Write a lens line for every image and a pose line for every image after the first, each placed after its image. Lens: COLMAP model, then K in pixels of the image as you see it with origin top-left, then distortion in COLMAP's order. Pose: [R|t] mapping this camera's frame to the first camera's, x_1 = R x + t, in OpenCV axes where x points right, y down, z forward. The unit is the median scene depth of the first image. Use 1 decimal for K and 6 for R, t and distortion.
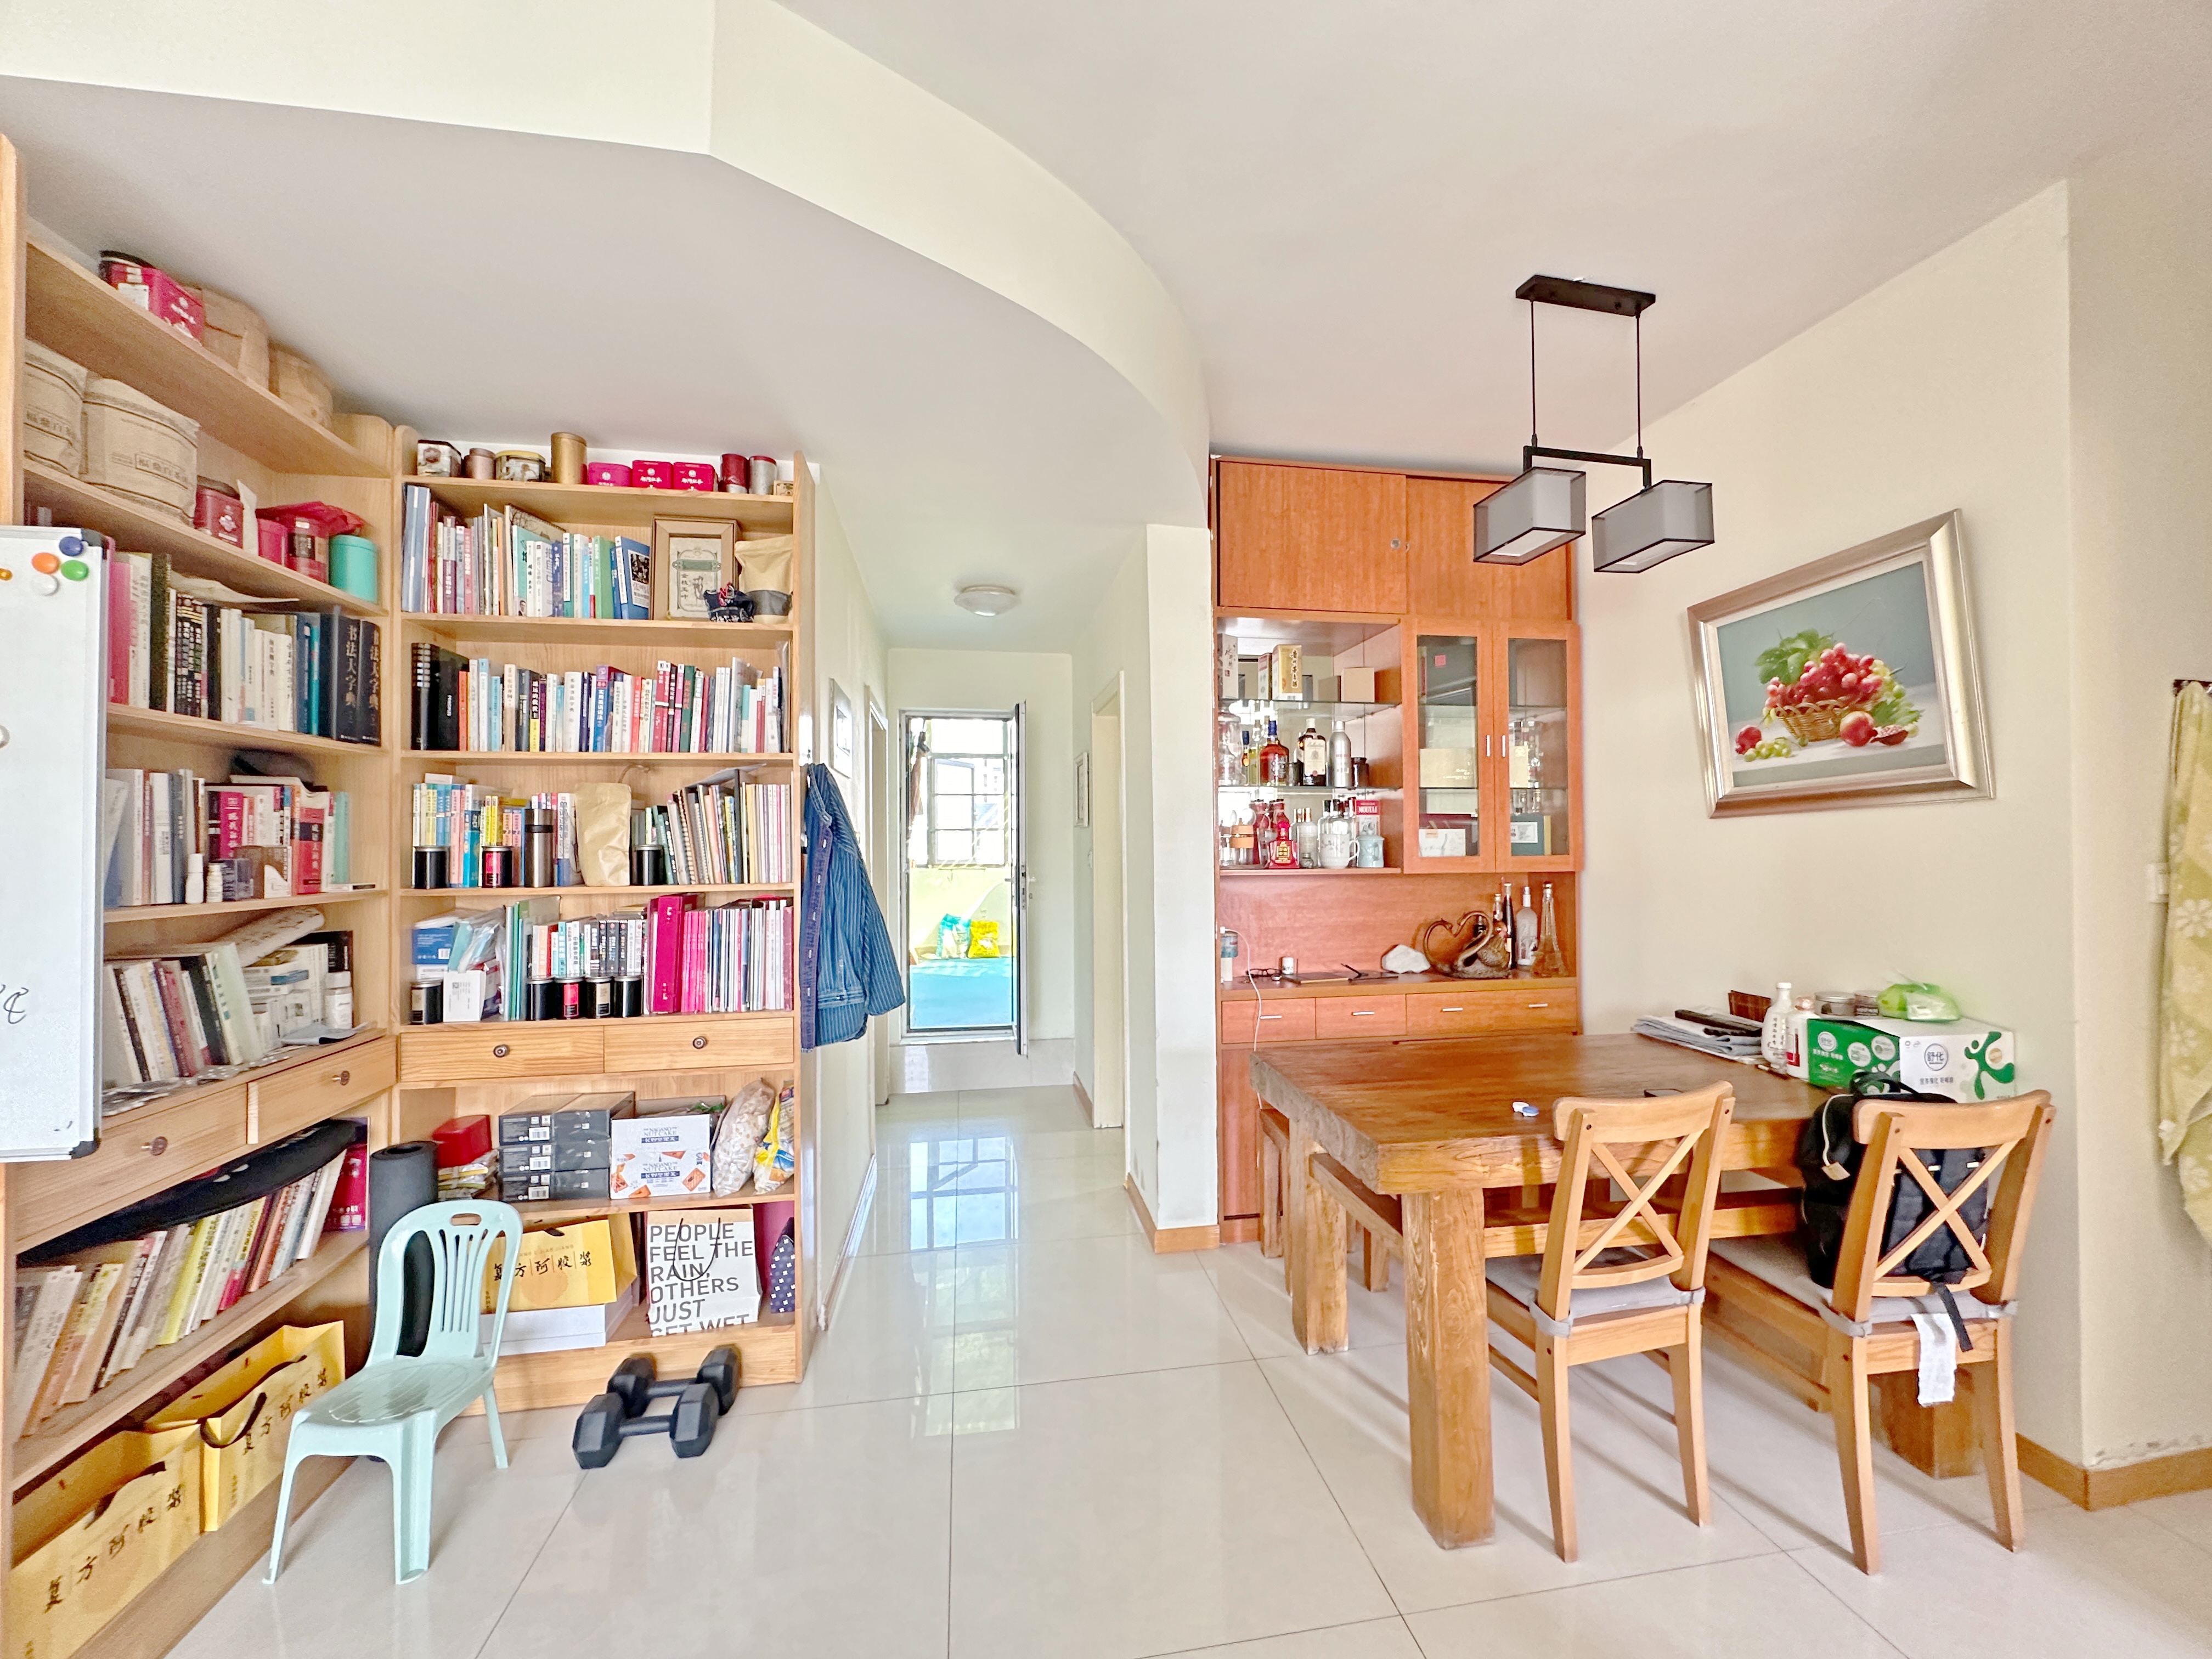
lens RADIAL K [[886.7, 0, 1106.5], [0, 886.7, 832.0], [0, 0, 1]] dist [-0.000167, -0.000027]
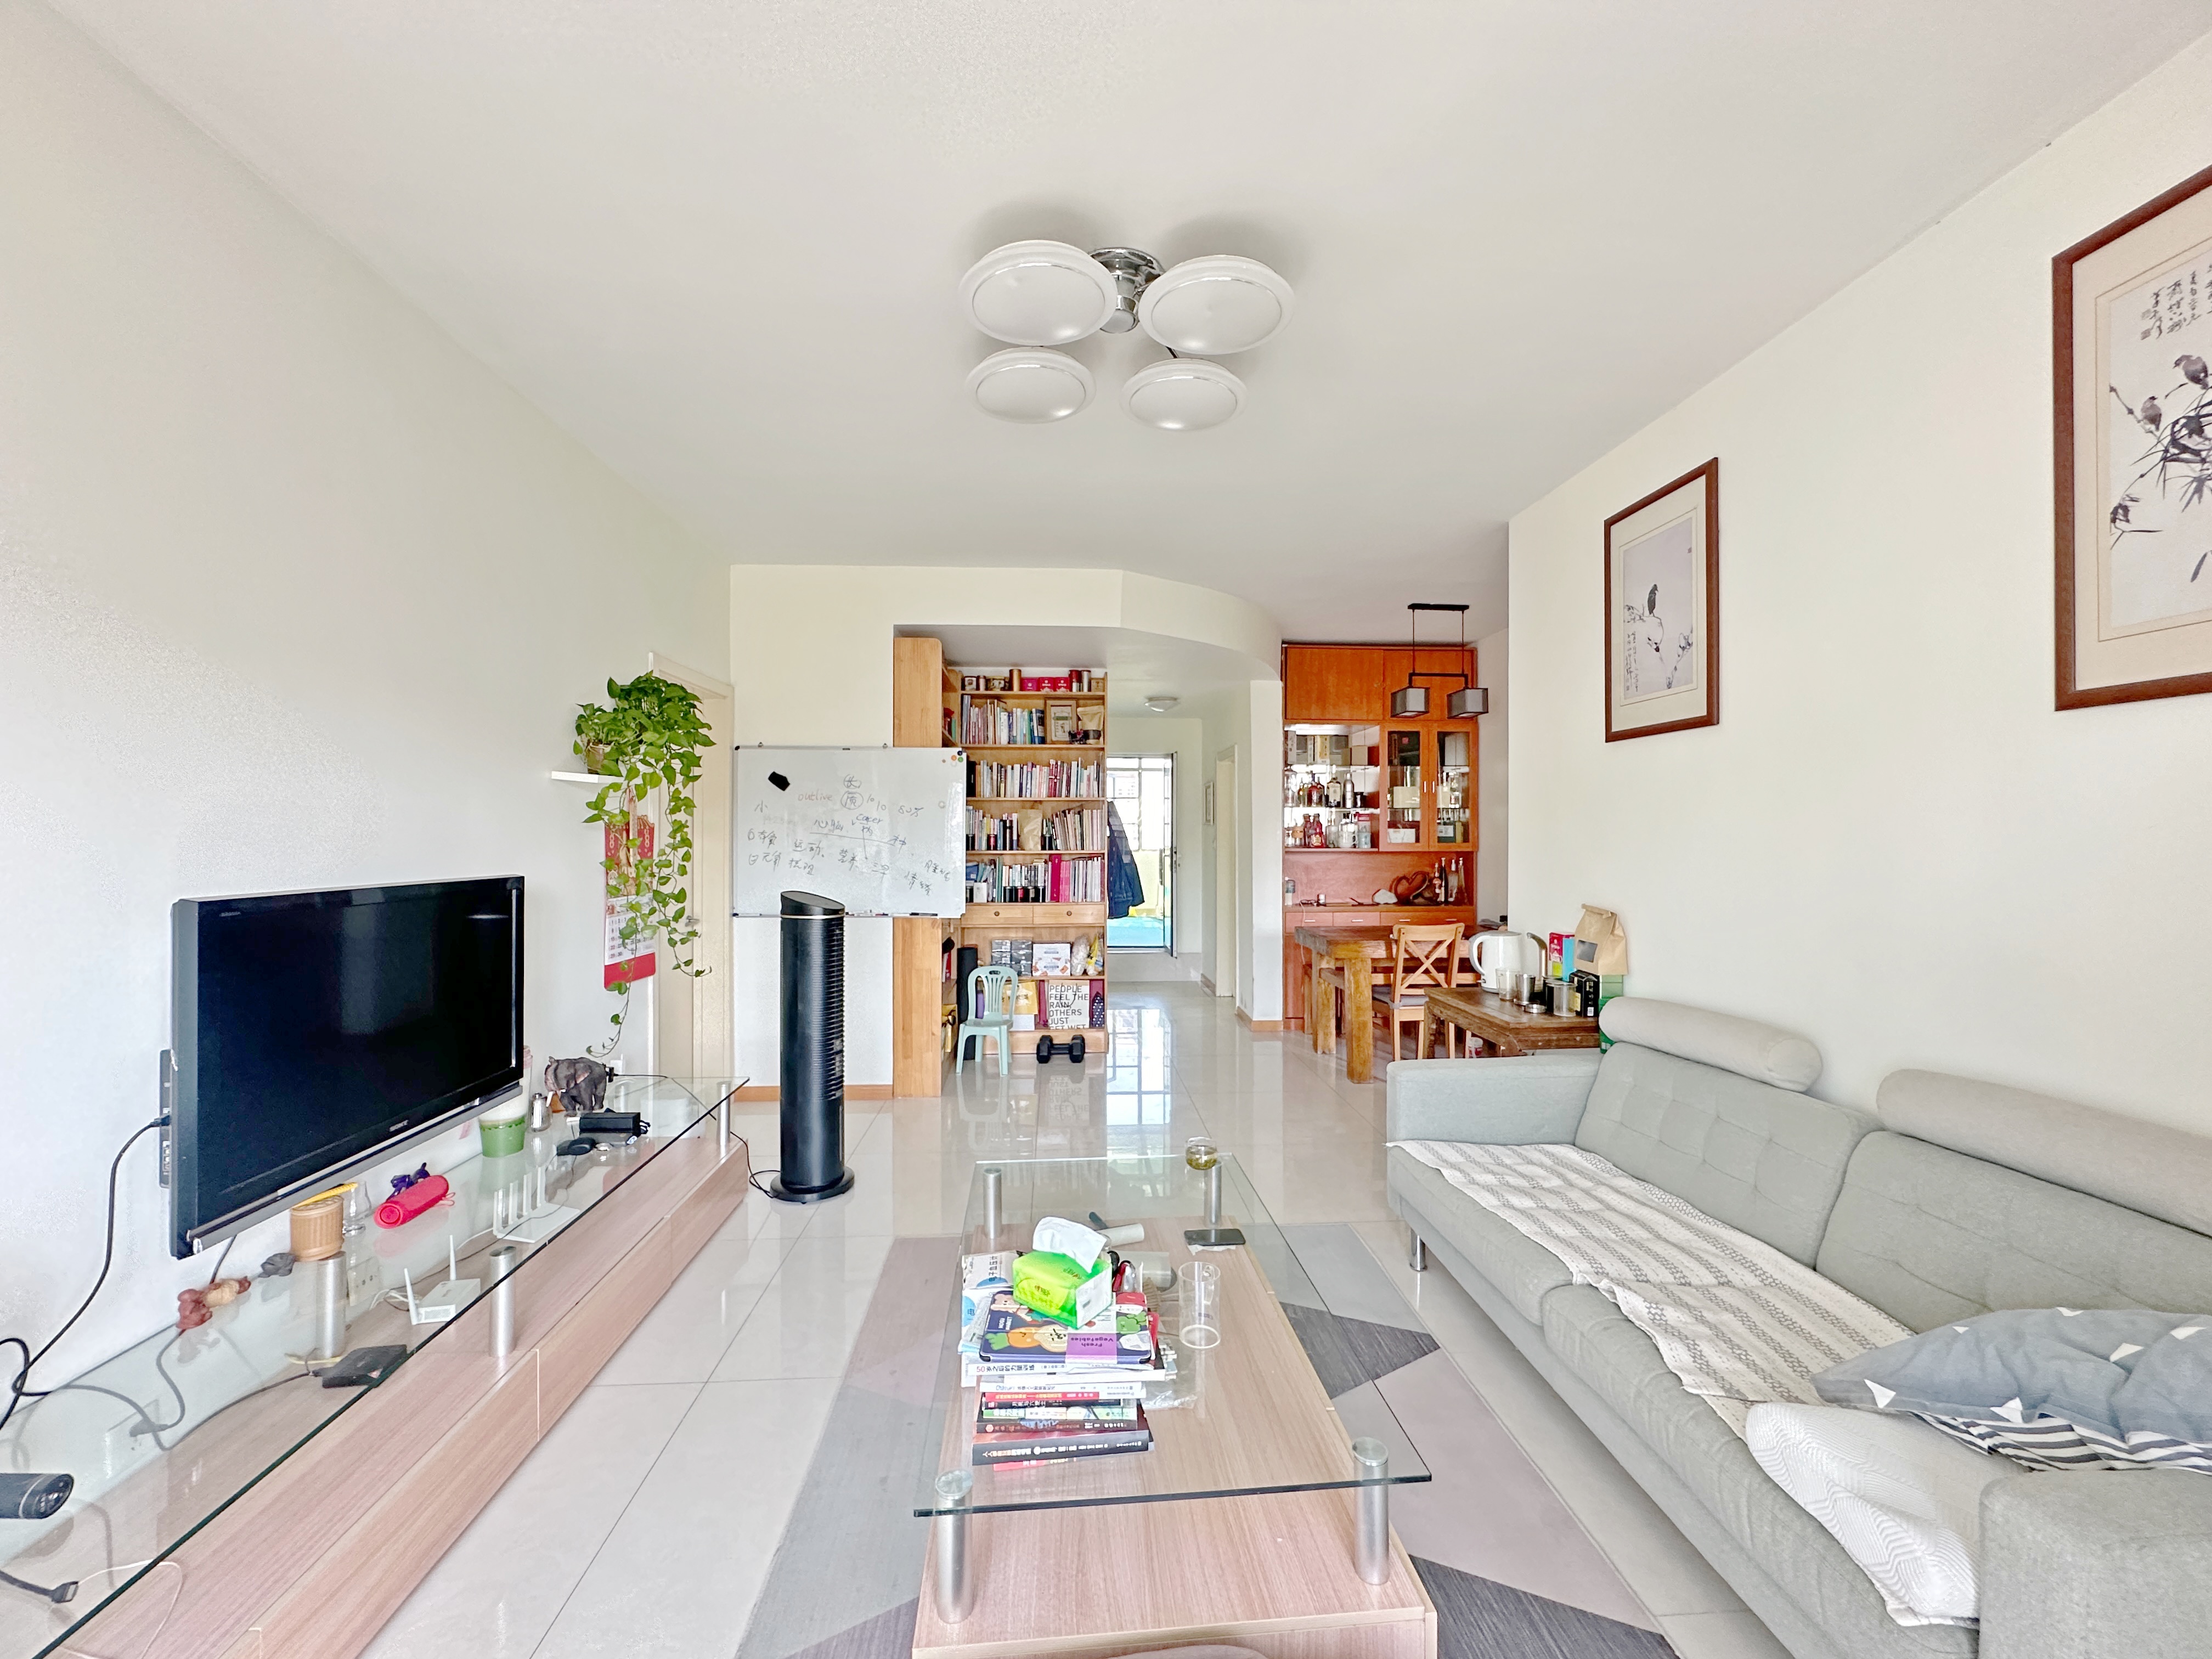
lens RADIAL K [[886.7, 0, 1108.5], [0, 886.7, 831.3], [0, 0, 1]] dist [-0.000167, -0.000027]
pose [[0.994385, 0.006940, -0.105592, -0.062540], [-0.005998, 0.999939, 0.009240, -0.013378], [0.105650, -0.008555, 0.994367, -1.090491]]
